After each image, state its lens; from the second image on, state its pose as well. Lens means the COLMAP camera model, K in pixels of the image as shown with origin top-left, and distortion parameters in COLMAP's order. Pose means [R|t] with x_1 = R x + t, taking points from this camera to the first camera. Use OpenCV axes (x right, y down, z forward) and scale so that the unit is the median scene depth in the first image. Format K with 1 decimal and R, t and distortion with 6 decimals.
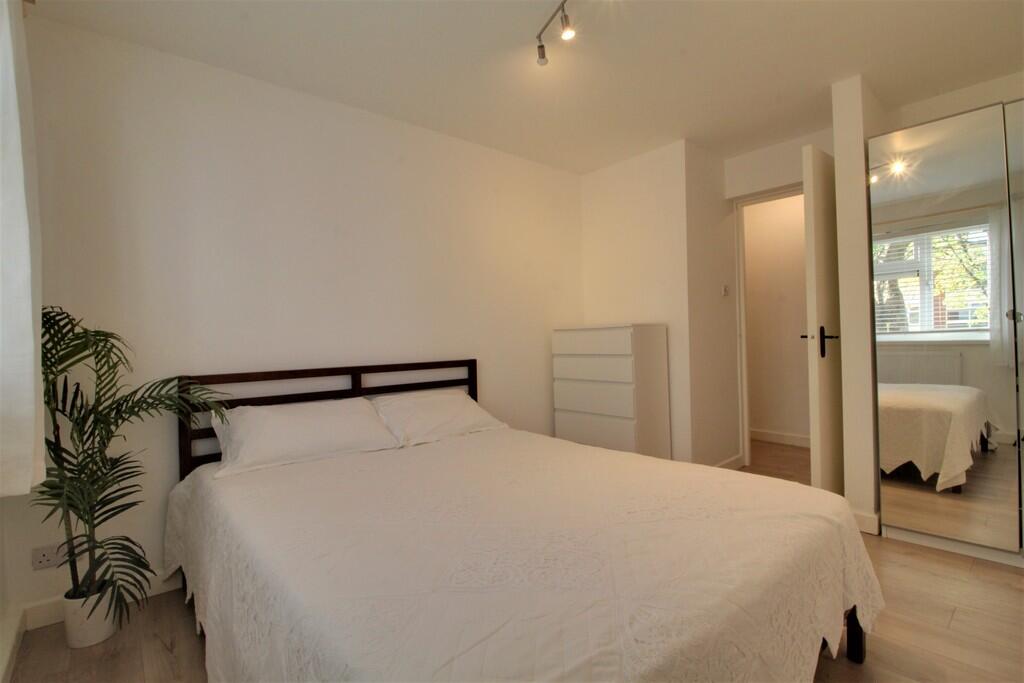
lens RADIAL K [[473.2, 0, 512.7], [0, 473.2, 333.4], [0, 0, 1]] dist [0.004993, -0.018825]
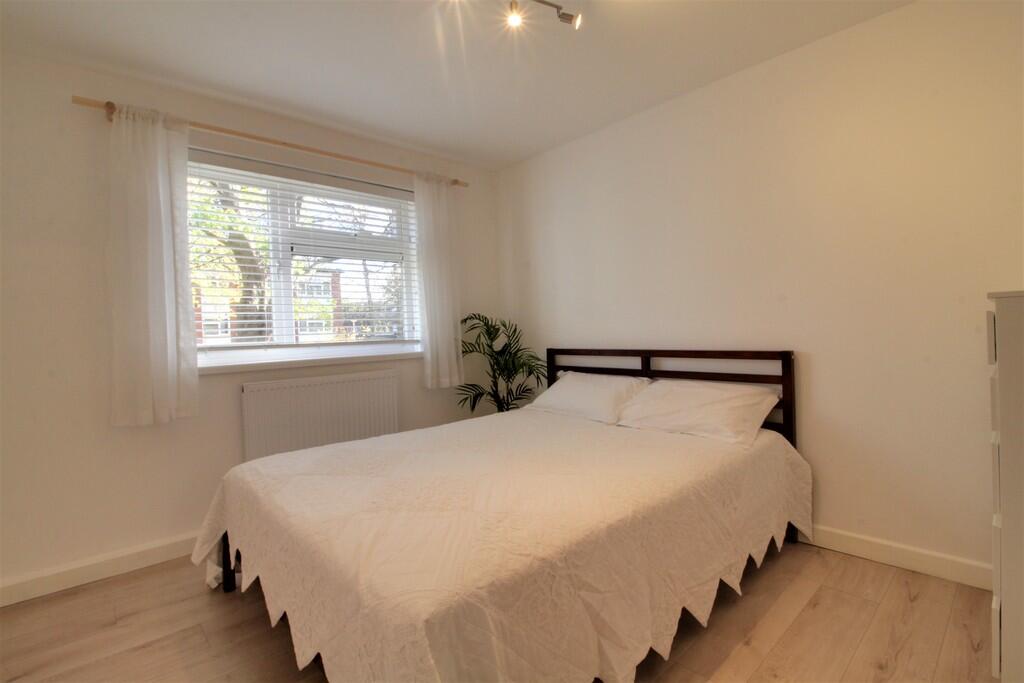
lens RADIAL K [[473.2, 0, 512.7], [0, 473.2, 333.4], [0, 0, 1]] dist [0.004993, -0.018825]
pose [[0.024295, 0.026646, -0.999350, 0.770783], [0.041003, 0.998777, 0.027628, -0.012272], [0.998864, -0.041648, 0.023173, 0.664066]]
